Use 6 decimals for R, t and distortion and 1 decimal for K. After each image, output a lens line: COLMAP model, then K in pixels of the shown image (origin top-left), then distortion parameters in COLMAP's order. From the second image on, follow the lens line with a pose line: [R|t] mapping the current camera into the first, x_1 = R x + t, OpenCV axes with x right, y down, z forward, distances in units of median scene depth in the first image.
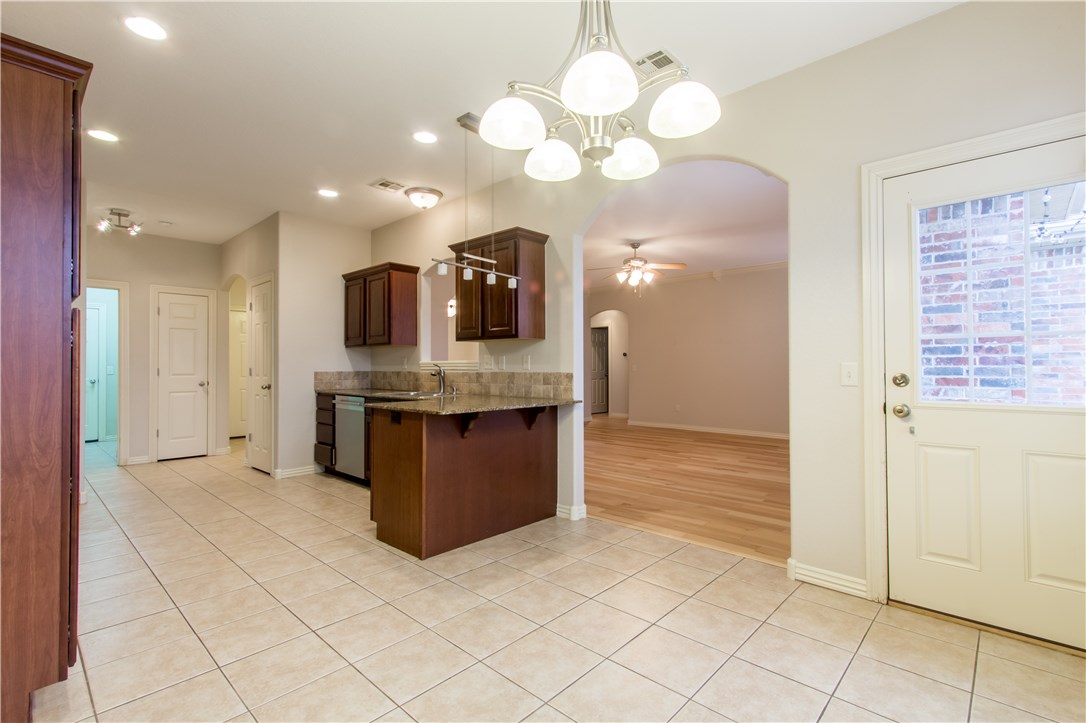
lens RADIAL K [[493.8, 0, 547.2], [0, 493.8, 362.0], [0, 0, 1]] dist [0.008057, -0.002396]
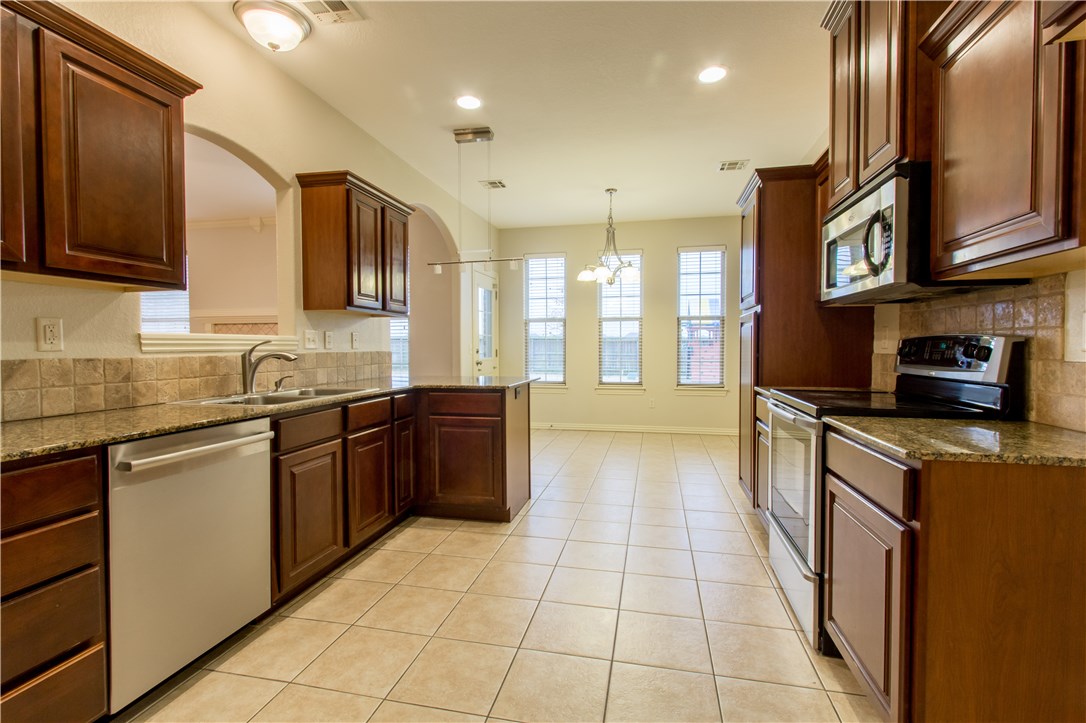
lens RADIAL K [[493.8, 0, 544.6], [0, 493.8, 356.5], [0, 0, 1]] dist [0.008057, -0.002396]
pose [[-0.502706, -0.012421, 0.864368, -0.757873], [-0.000489, 0.999901, 0.014085, 0.012593], [-0.864457, 0.006658, -0.502662, 0.892900]]
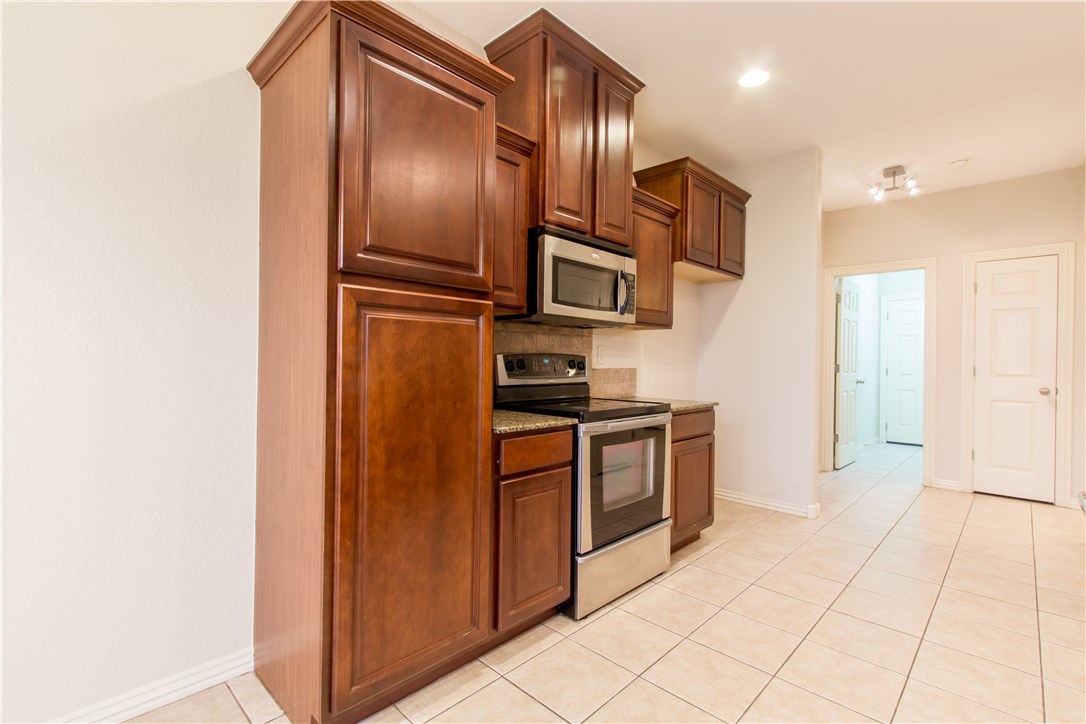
lens RADIAL K [[493.8, 0, 541.6], [0, 493.8, 359.5], [0, 0, 1]] dist [0.008057, -0.002396]
pose [[-0.017082, 0.003199, -0.999849, -0.046065], [-0.003059, 0.999990, 0.003252, 0.003133], [0.999849, 0.003114, -0.017072, 0.432170]]
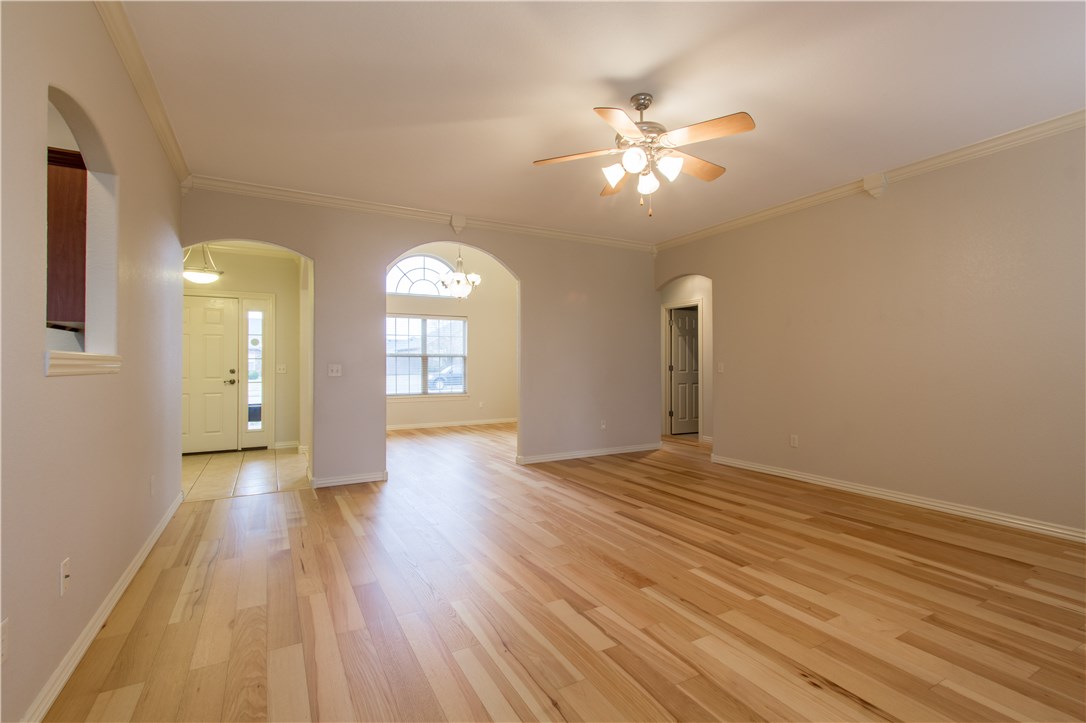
lens RADIAL K [[493.8, 0, 544.6], [0, 493.8, 364.0], [0, 0, 1]] dist [0.008057, -0.002396]
pose [[0.950544, -0.003744, -0.310567, 0.294264], [0.005635, 0.999971, 0.005191, 0.006114], [0.310539, -0.006684, 0.950537, 0.673141]]
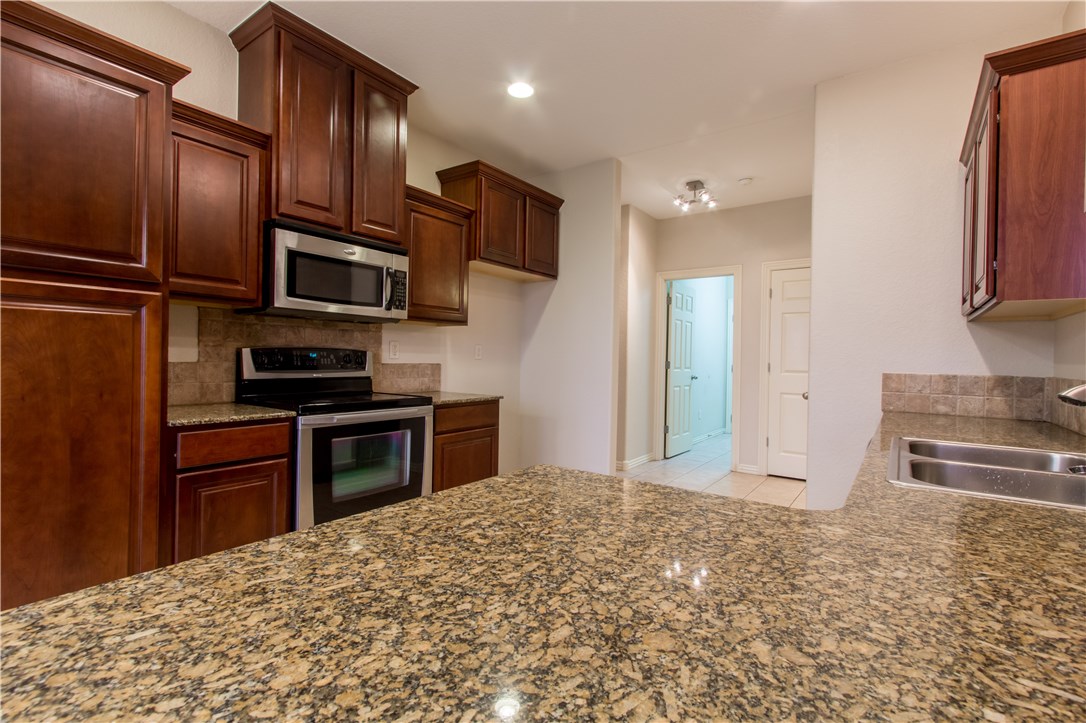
lens RADIAL K [[493.8, 0, 546.8], [0, 493.8, 358.4], [0, 0, 1]] dist [0.008057, -0.002396]
pose [[0.125935, 0.005813, -0.992022, -0.017676], [-0.008720, 0.999951, 0.004752, 0.005139], [0.992000, 0.008052, 0.125979, 0.614193]]
